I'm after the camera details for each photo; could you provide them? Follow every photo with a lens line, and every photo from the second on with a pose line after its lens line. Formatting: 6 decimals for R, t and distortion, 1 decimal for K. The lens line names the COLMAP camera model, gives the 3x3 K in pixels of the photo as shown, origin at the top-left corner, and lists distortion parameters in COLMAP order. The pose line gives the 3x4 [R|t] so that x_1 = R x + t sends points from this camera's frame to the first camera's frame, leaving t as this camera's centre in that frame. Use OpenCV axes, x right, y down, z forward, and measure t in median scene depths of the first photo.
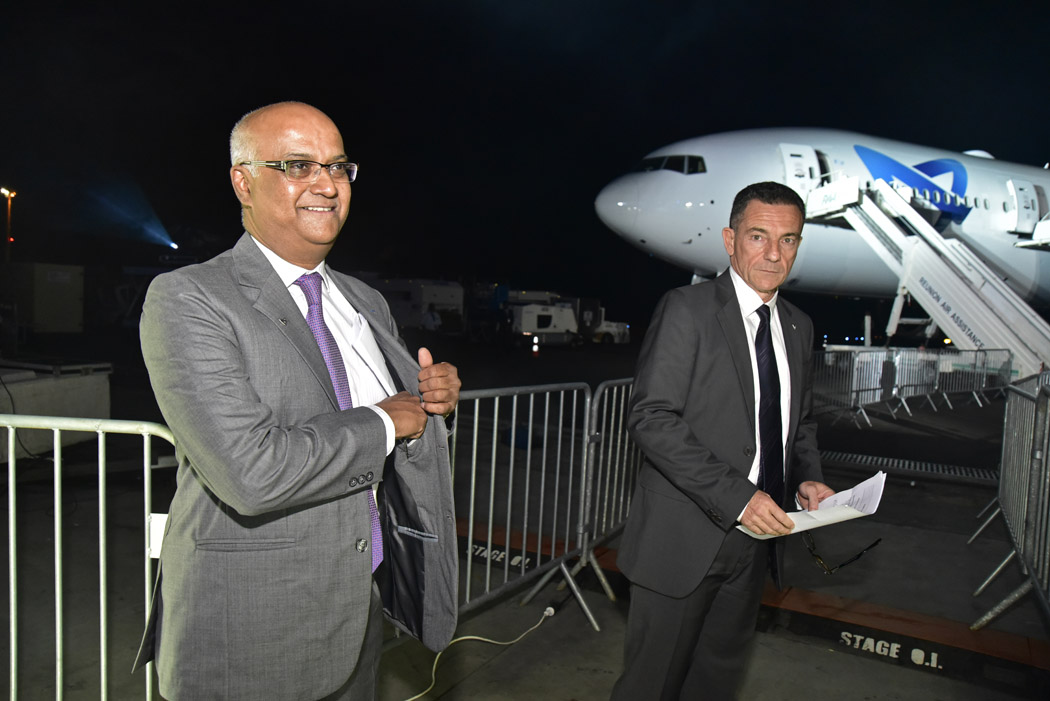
lens RADIAL K [[728.4, 0, 525.0], [0, 728.4, 350.5], [0, 0, 1]] dist [-0.108857, 0.078452]
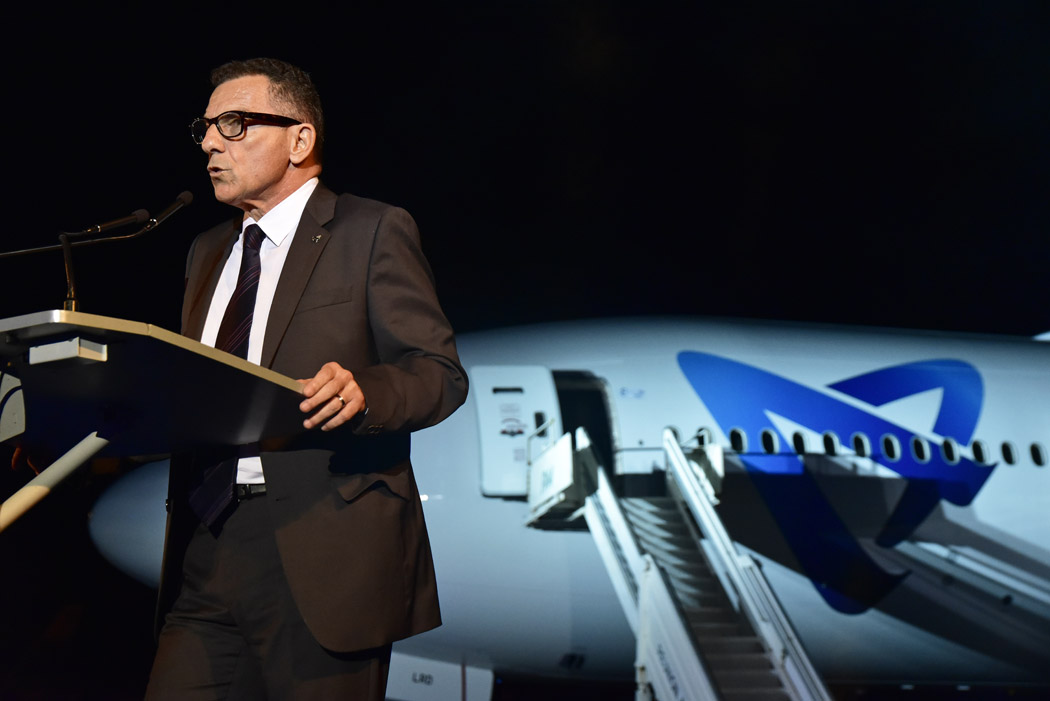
lens RADIAL K [[1902.0, 0, 525.0], [0, 1902.0, 350.5], [0, 0, 1]] dist [0.316573, -0.036136]
pose [[0.998093, -0.061564, -0.004458, 0.386978], [0.058377, 0.964956, -0.255835, 0.021694], [0.020052, 0.255087, 0.966710, -0.208685]]
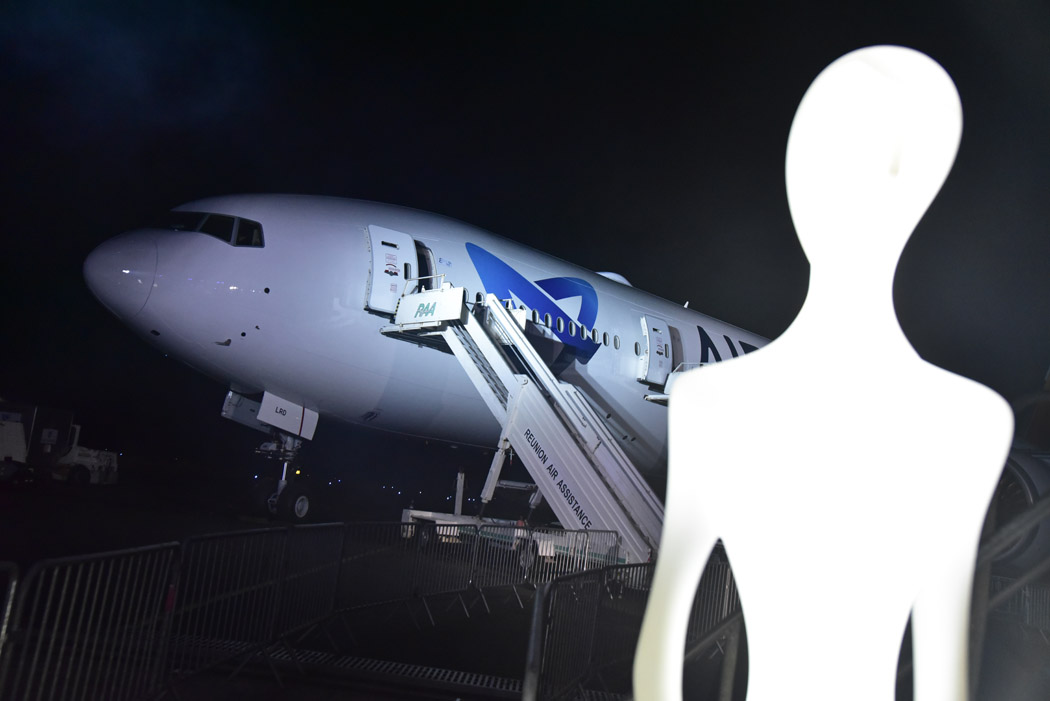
lens RADIAL K [[1108.5, 0, 525.0], [0, 1108.5, 350.5], [0, 0, 1]] dist [0.055976, 0.013358]
pose [[0.880607, 0.130513, 0.455519, -0.001464], [-0.068555, 0.986297, -0.150059, -0.005338], [-0.468861, 0.100914, 0.877488, -0.049180]]
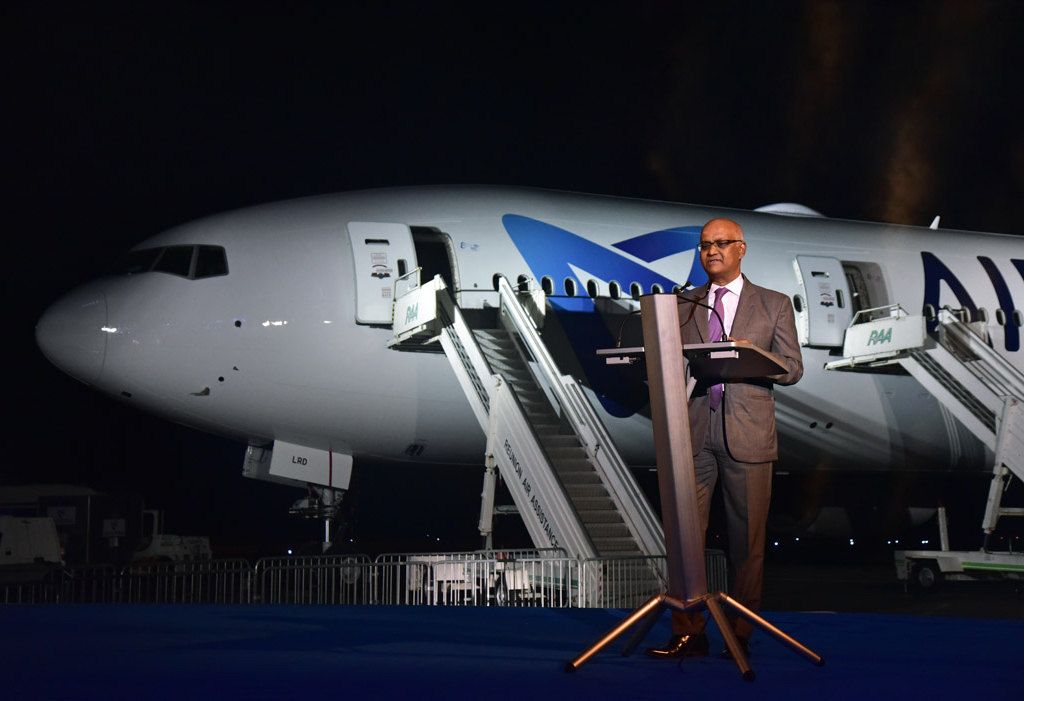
lens RADIAL K [[1644.6, 0, 525.0], [0, 1644.6, 350.5], [0, 0, 1]] dist [0.164185, 0.077858]
pose [[0.988729, -0.033493, 0.145920, 0.289306], [0.054963, 0.987801, -0.145696, 0.025531], [-0.139260, 0.152075, 0.978509, -0.349308]]
